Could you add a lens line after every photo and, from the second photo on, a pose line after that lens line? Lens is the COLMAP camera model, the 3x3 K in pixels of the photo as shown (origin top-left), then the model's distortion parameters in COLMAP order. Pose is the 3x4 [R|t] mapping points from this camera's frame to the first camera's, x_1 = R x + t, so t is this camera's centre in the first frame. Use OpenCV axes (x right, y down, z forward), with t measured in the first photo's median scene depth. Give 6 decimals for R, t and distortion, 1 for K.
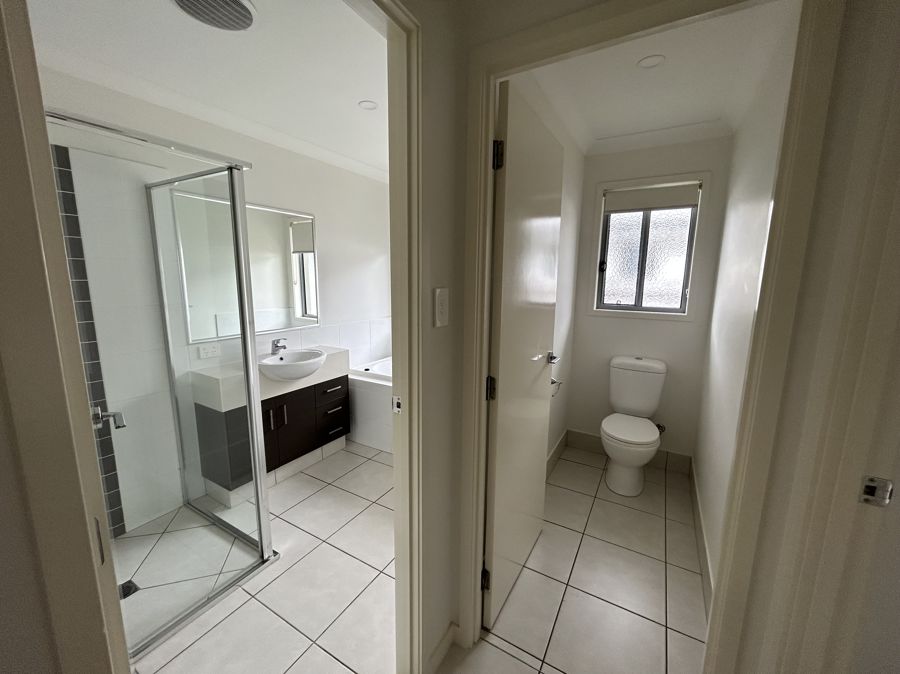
lens RADIAL K [[363.9, 0, 447.0], [0, 363.9, 336.3], [0, 0, 1]] dist [-0.004502, 0.000211]
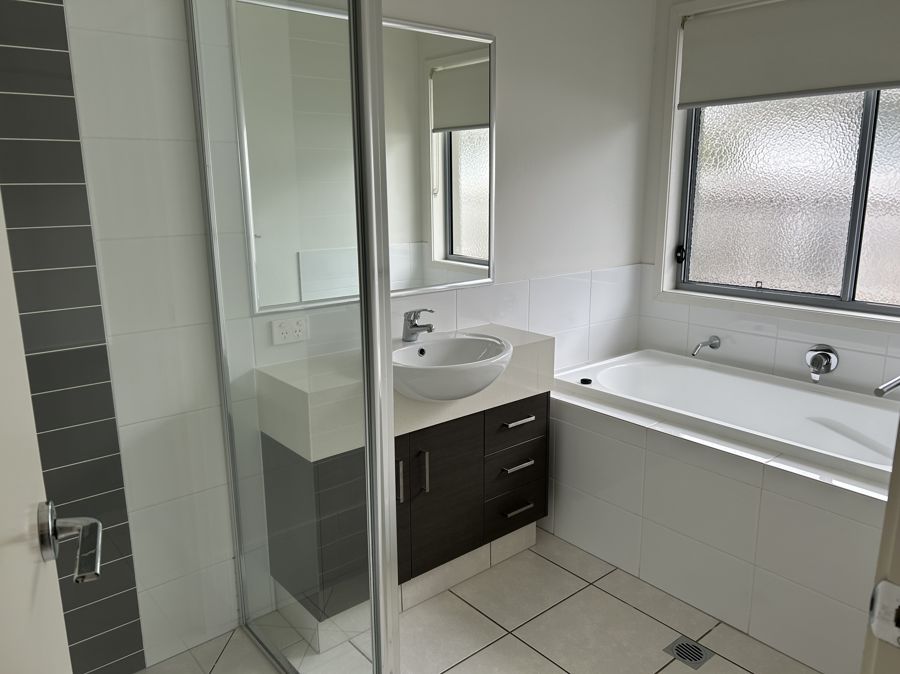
lens RADIAL K [[680.0, 0, 450.0], [0, 680.0, 337.0], [0, 0, 1]] dist [0.014508, -0.016529]
pose [[0.943770, 0.058215, -0.325437, -0.137862], [-0.038876, 0.997087, 0.065619, -0.016162], [0.328309, -0.049277, 0.943284, 0.187720]]
